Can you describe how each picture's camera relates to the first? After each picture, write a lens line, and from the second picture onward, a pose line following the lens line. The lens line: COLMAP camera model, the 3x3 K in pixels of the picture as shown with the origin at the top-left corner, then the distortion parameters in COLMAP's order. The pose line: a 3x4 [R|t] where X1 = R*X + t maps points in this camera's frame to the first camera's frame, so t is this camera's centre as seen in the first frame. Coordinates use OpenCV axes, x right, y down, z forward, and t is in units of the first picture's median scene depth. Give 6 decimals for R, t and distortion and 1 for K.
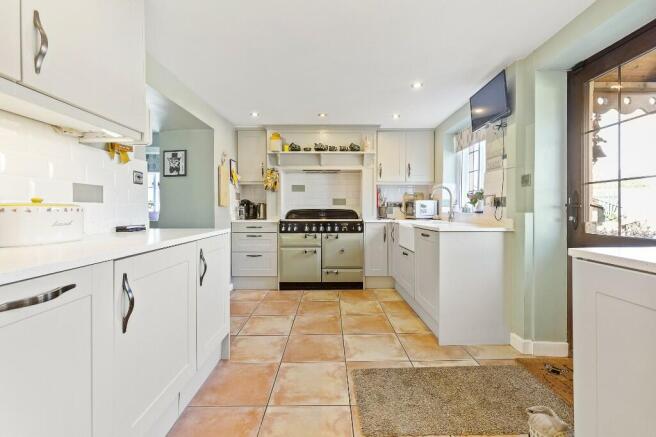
lens RADIAL K [[299.8, 0, 331.7], [0, 299.8, 212.3], [0, 0, 1]] dist [-0.027863, 0.028548]
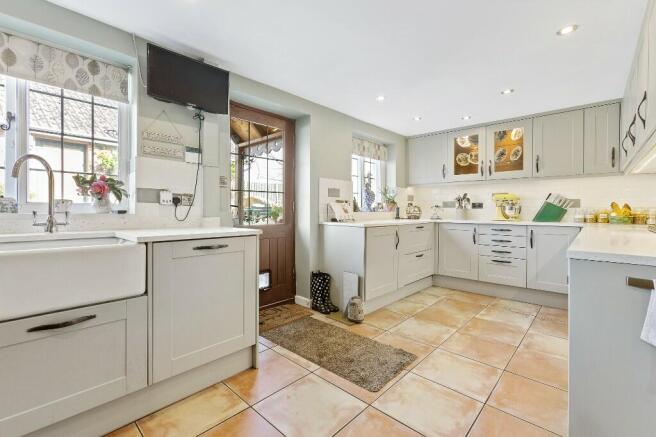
lens RADIAL K [[299.8, 0, 331.7], [0, 299.8, 212.3], [0, 0, 1]] dist [-0.027863, 0.028548]
pose [[-0.746620, -0.016473, 0.665047, -0.415690], [-0.008306, 0.999846, 0.015441, -0.009089], [-0.665199, 0.006004, -0.746642, 1.775598]]
